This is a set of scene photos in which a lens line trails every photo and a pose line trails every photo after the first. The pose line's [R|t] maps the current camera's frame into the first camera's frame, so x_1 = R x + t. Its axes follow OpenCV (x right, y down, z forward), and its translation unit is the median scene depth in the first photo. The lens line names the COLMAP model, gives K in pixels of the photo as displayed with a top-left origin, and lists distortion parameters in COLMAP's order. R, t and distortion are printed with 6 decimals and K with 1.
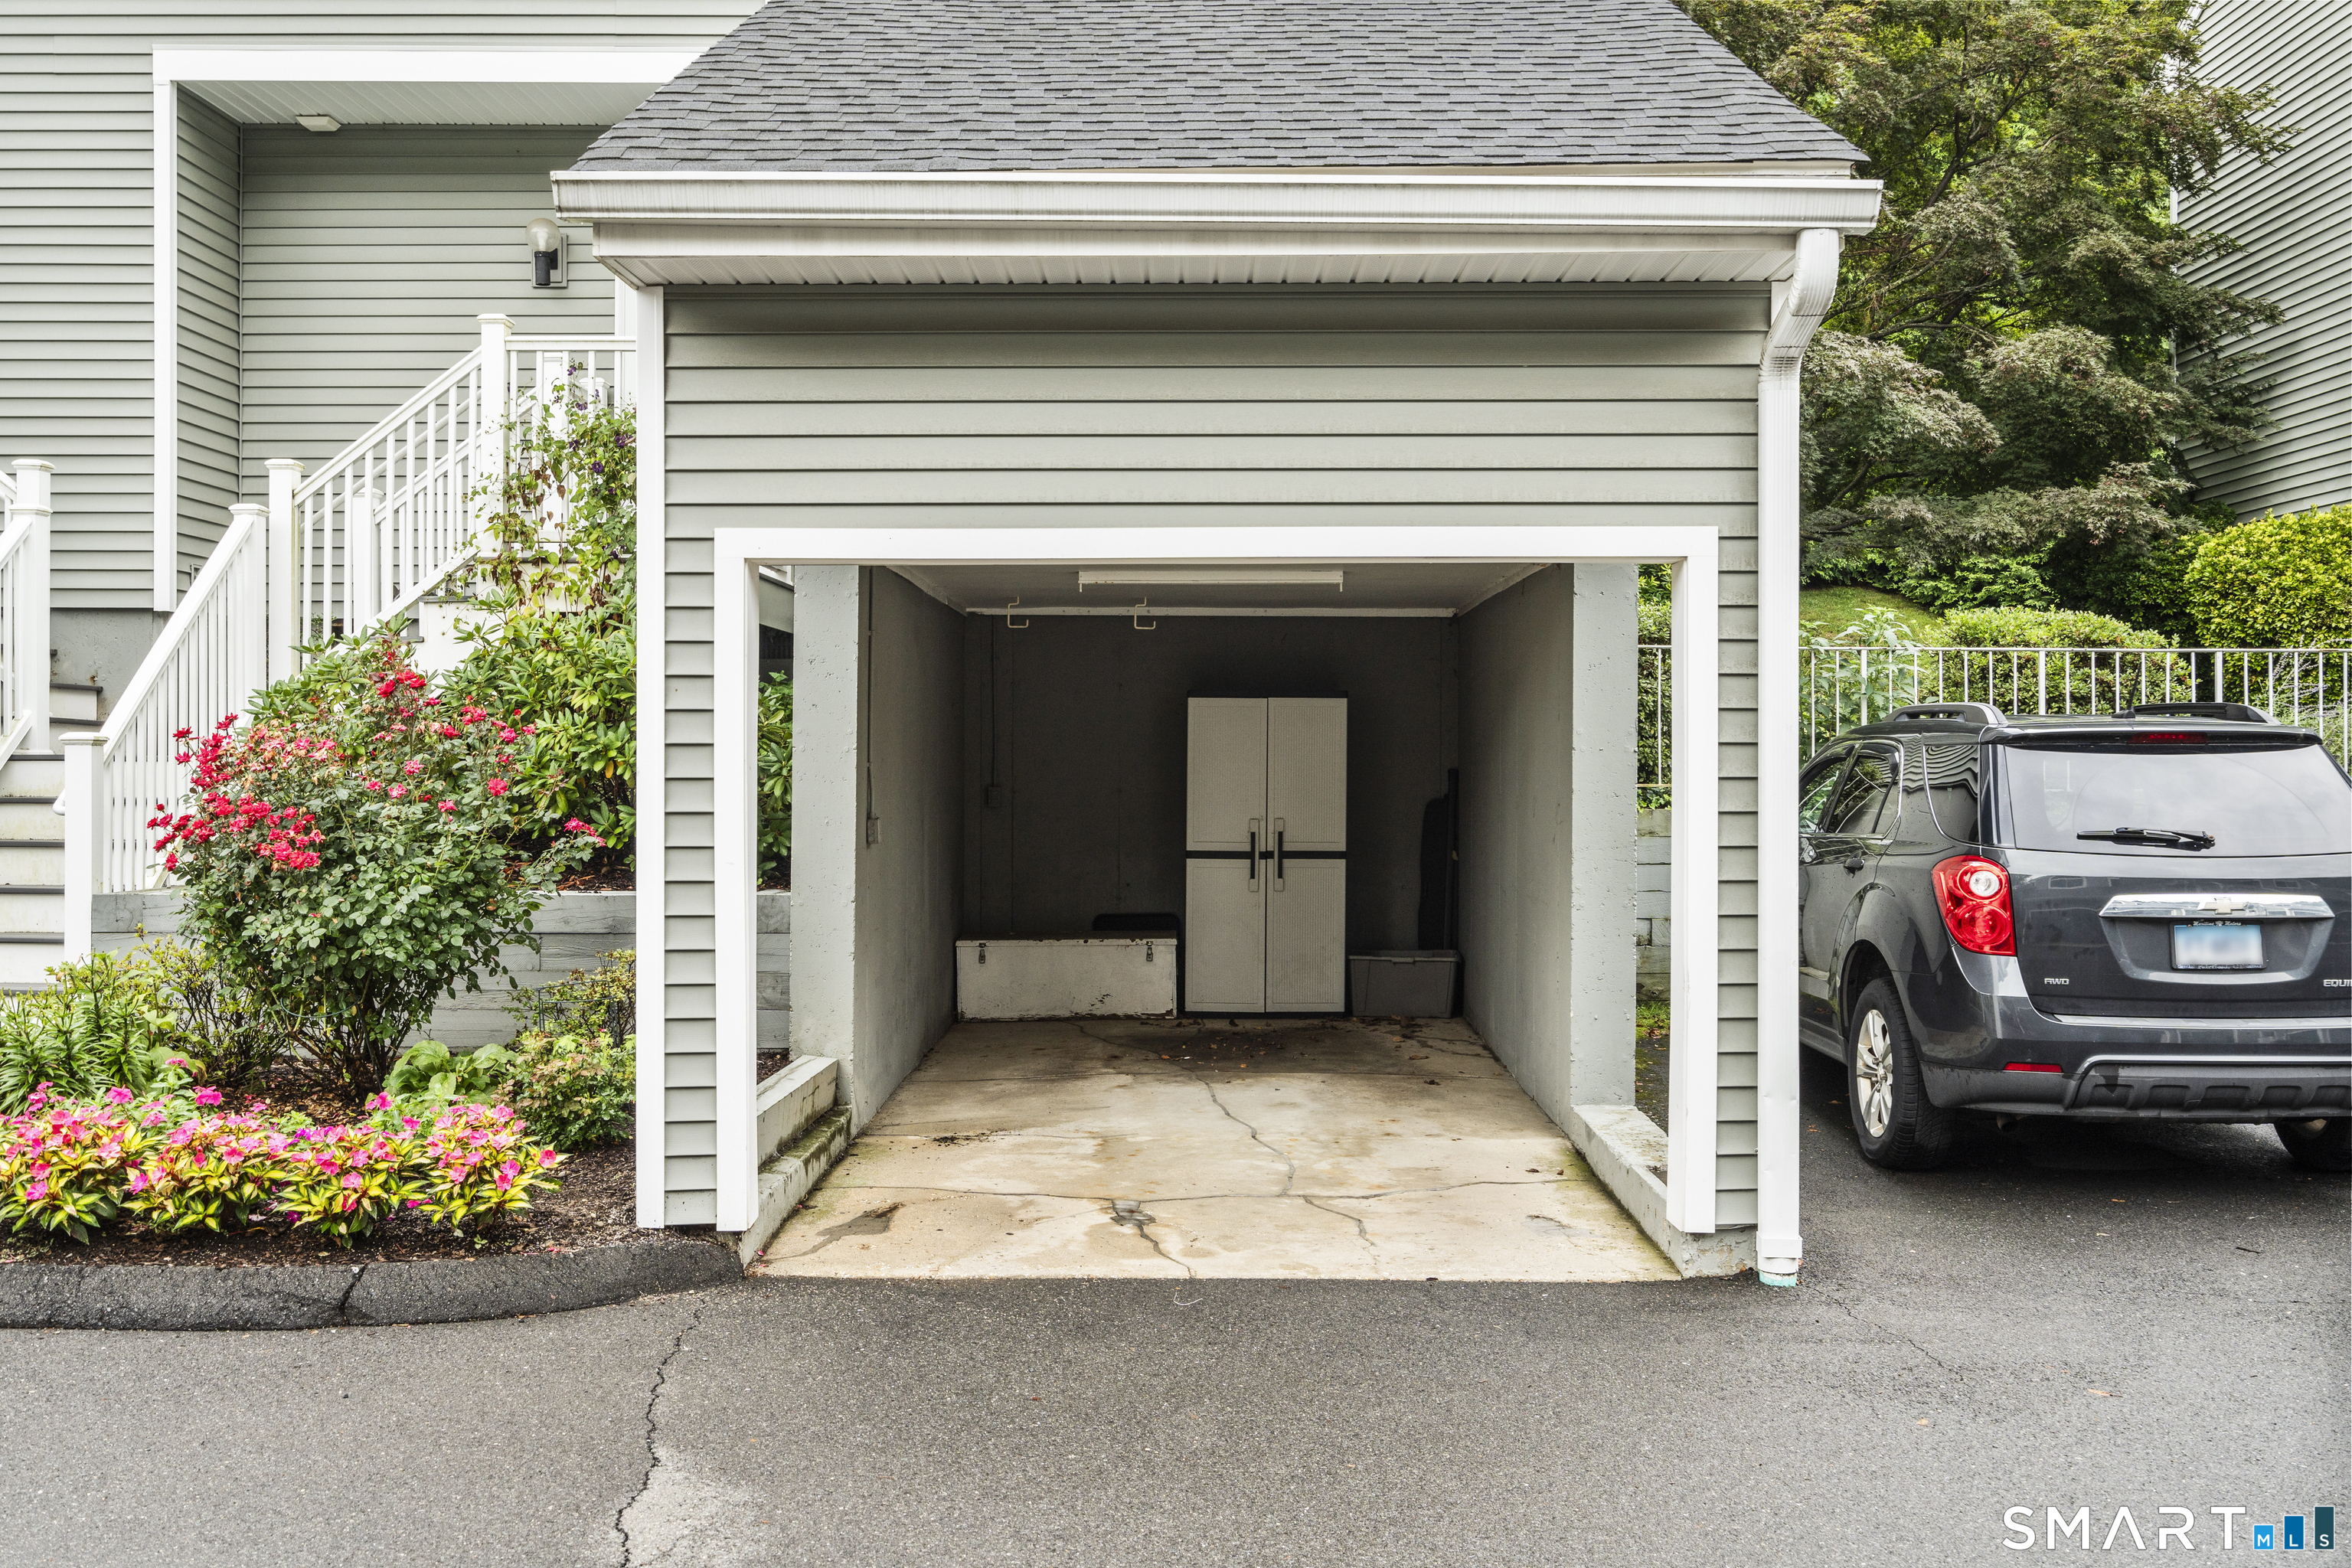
lens RADIAL K [[2312.5, 0, 1176.0], [0, 2312.5, 784.0], [0, 0, 1]] dist [0.006724, -0.010664]
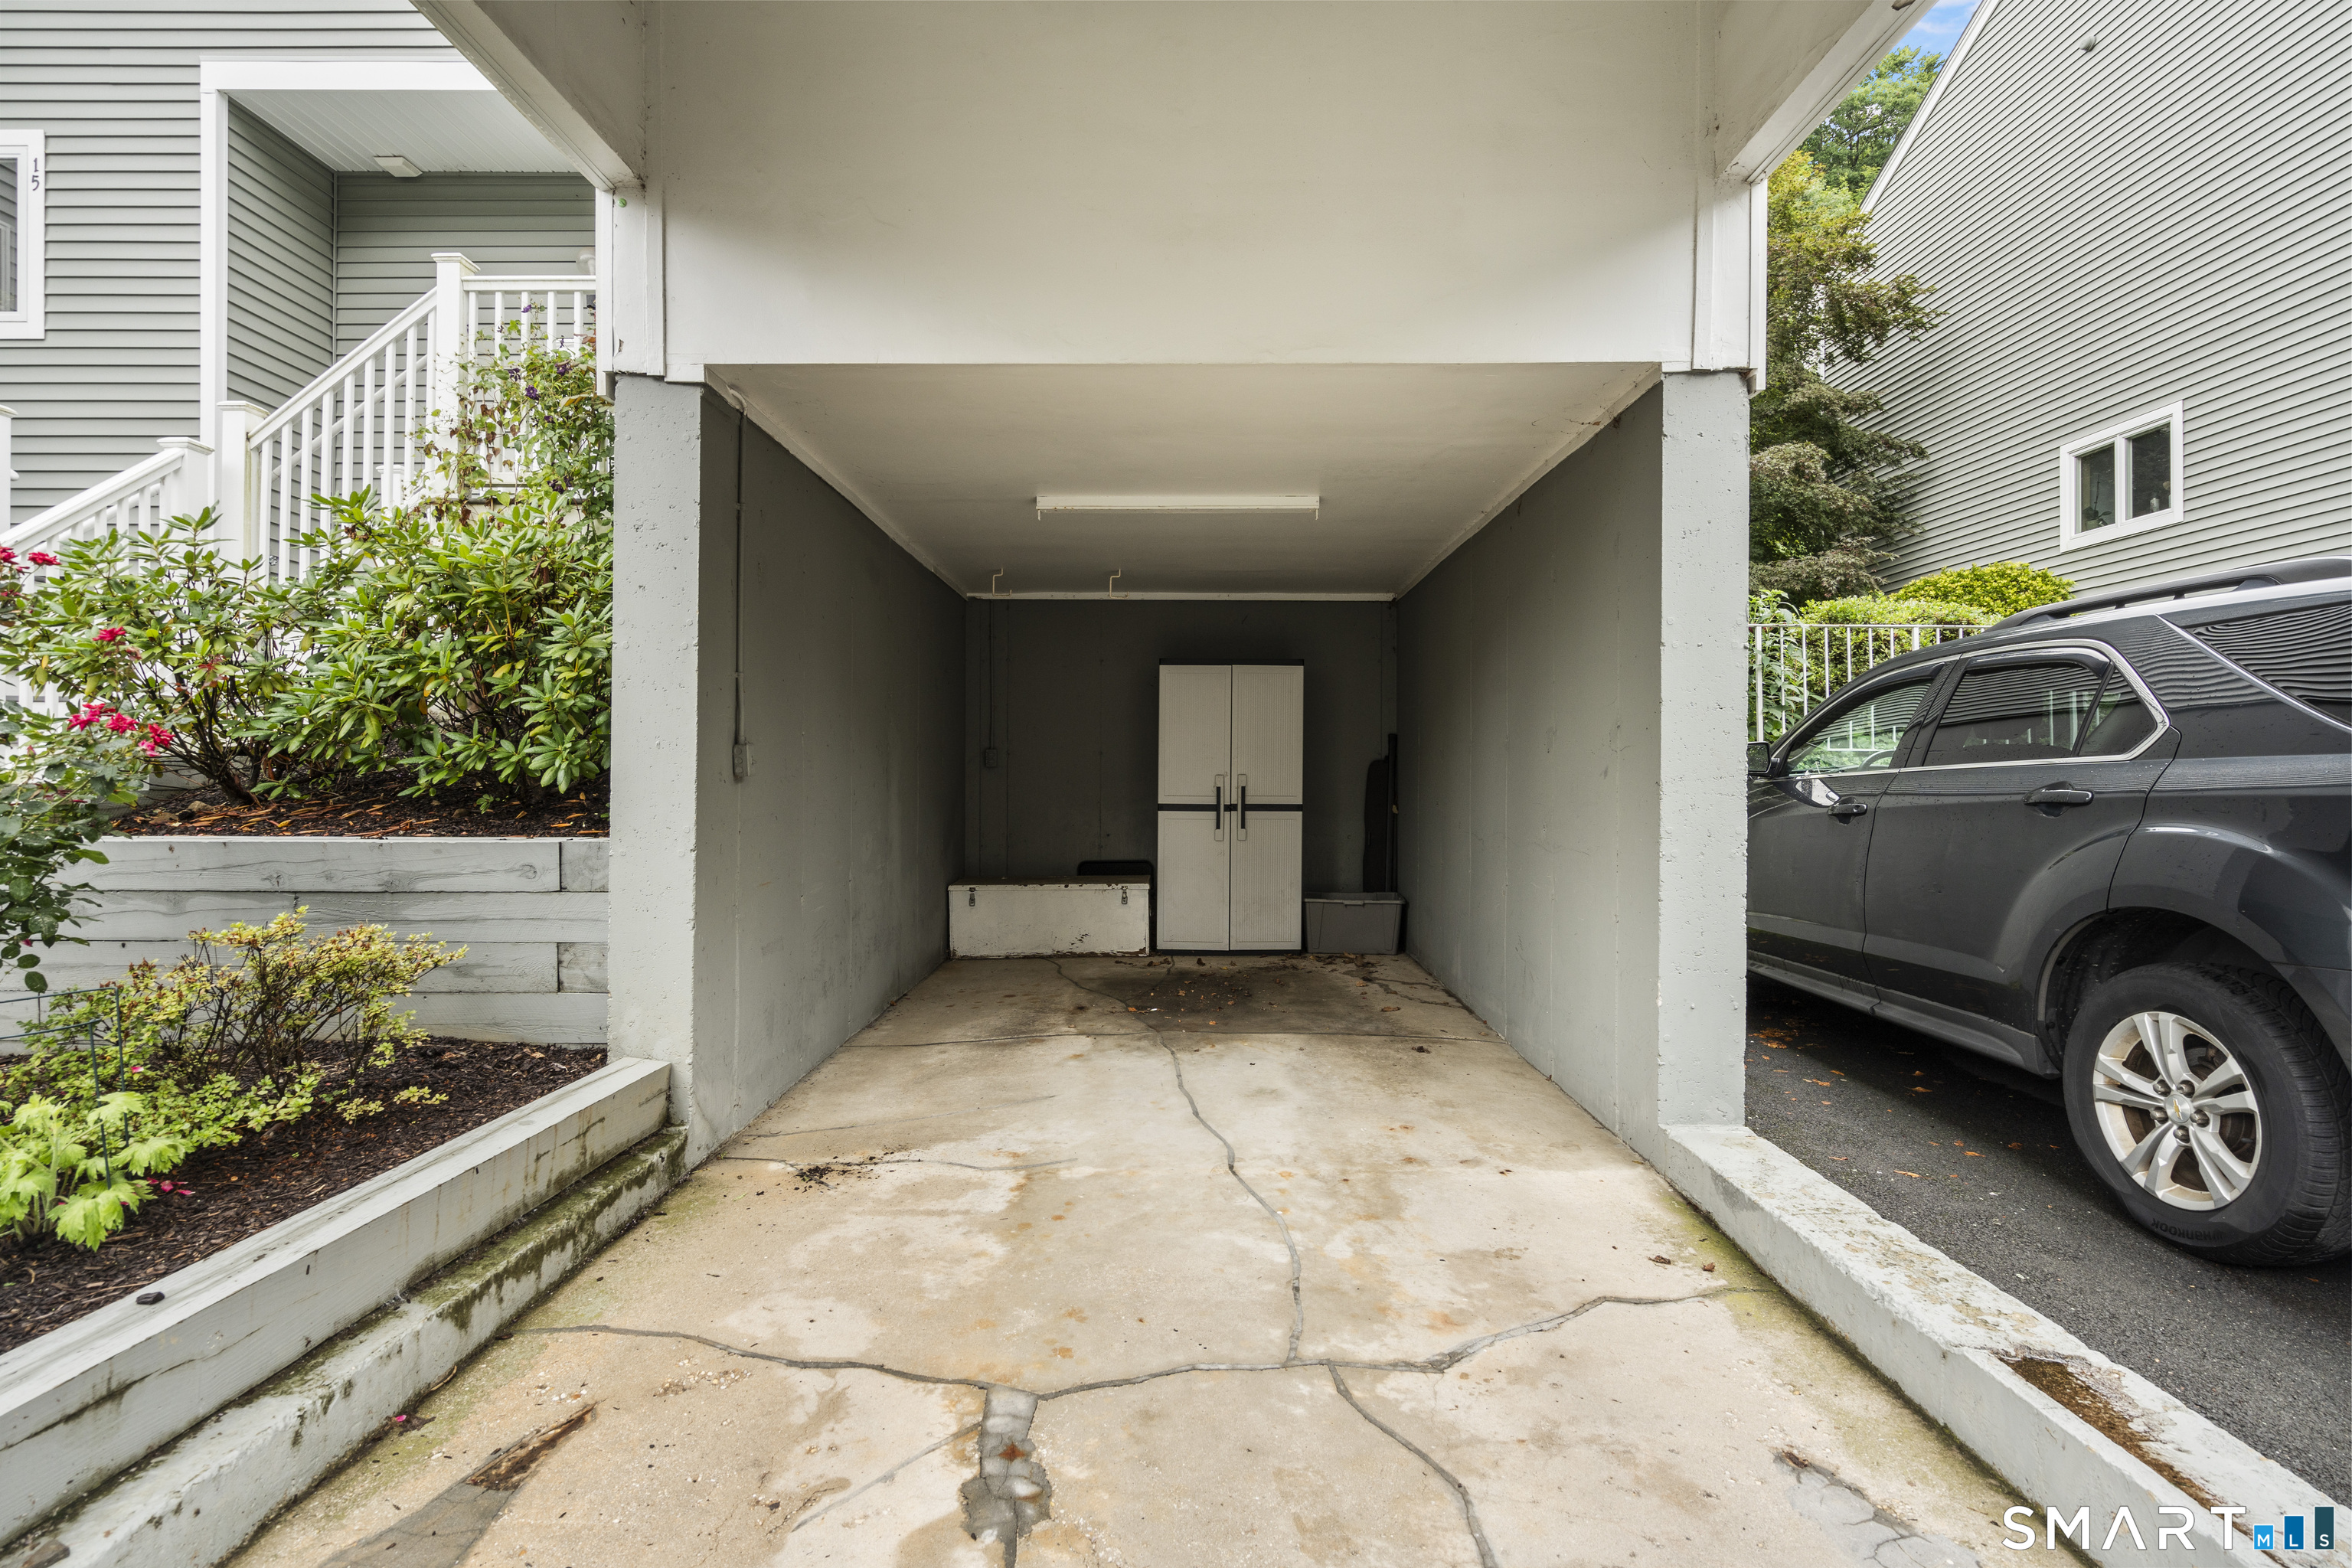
lens RADIAL K [[1144.5, 0, 1188.1], [0, 1144.5, 781.6], [0, 0, 1]] dist [0.002883, 0.000788]
pose [[0.999862, 0.000671, 0.016617, 0.012127], [-0.000532, 0.999965, -0.008384, 0.028402], [-0.016622, 0.008374, 0.999827, 0.563899]]
